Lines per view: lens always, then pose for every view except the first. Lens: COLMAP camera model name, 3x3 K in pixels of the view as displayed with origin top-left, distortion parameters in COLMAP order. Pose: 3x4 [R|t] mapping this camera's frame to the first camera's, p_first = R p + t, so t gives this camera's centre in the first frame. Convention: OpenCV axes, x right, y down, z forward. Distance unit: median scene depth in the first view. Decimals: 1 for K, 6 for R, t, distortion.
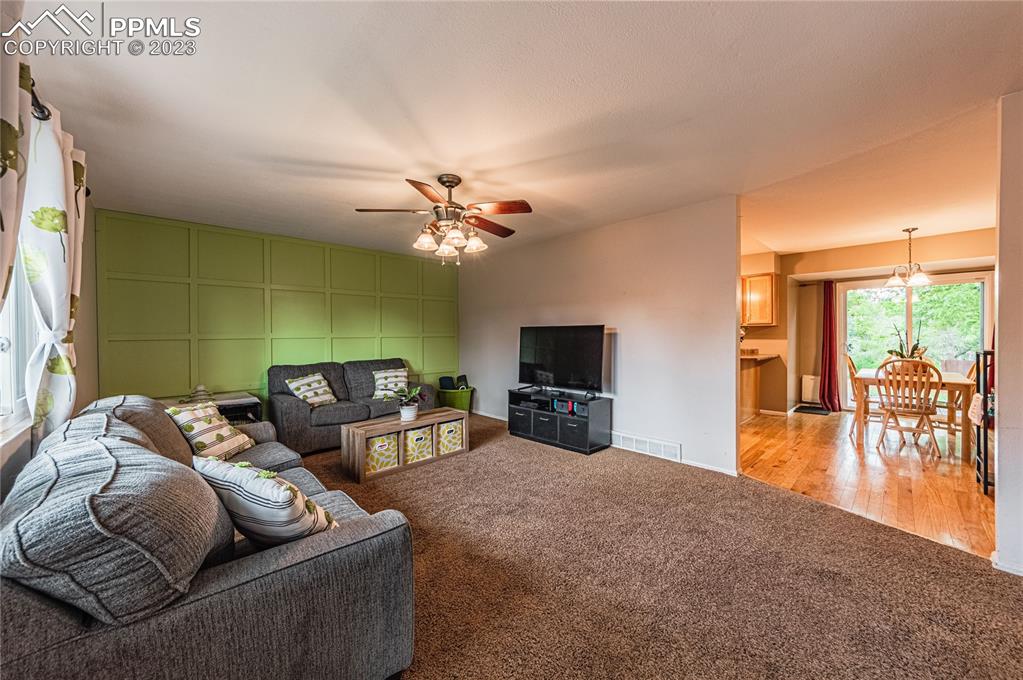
lens RADIAL K [[378.8, 0, 526.0], [0, 378.8, 337.5], [0, 0, 1]] dist [-0.000970, -0.000312]
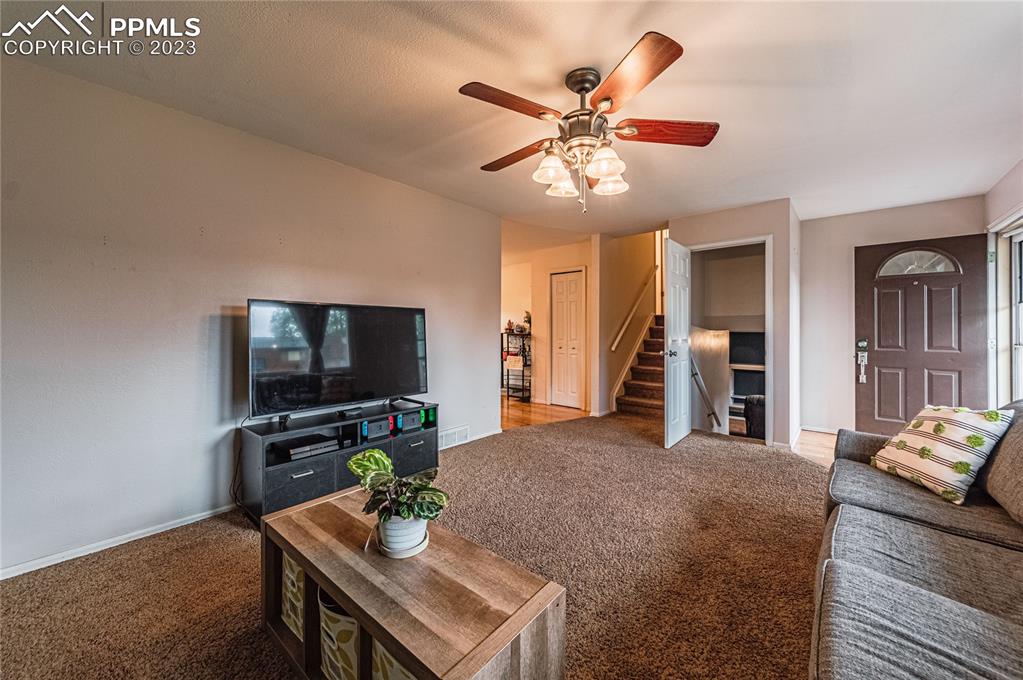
lens RADIAL K [[378.8, 0, 526.0], [0, 378.8, 337.5], [0, 0, 1]] dist [-0.000970, -0.000312]
pose [[-0.103362, -0.002966, 0.994639, -0.603753], [0.012238, 0.999916, 0.004254, 0.029150], [-0.994569, 0.012612, -0.103317, 0.856598]]
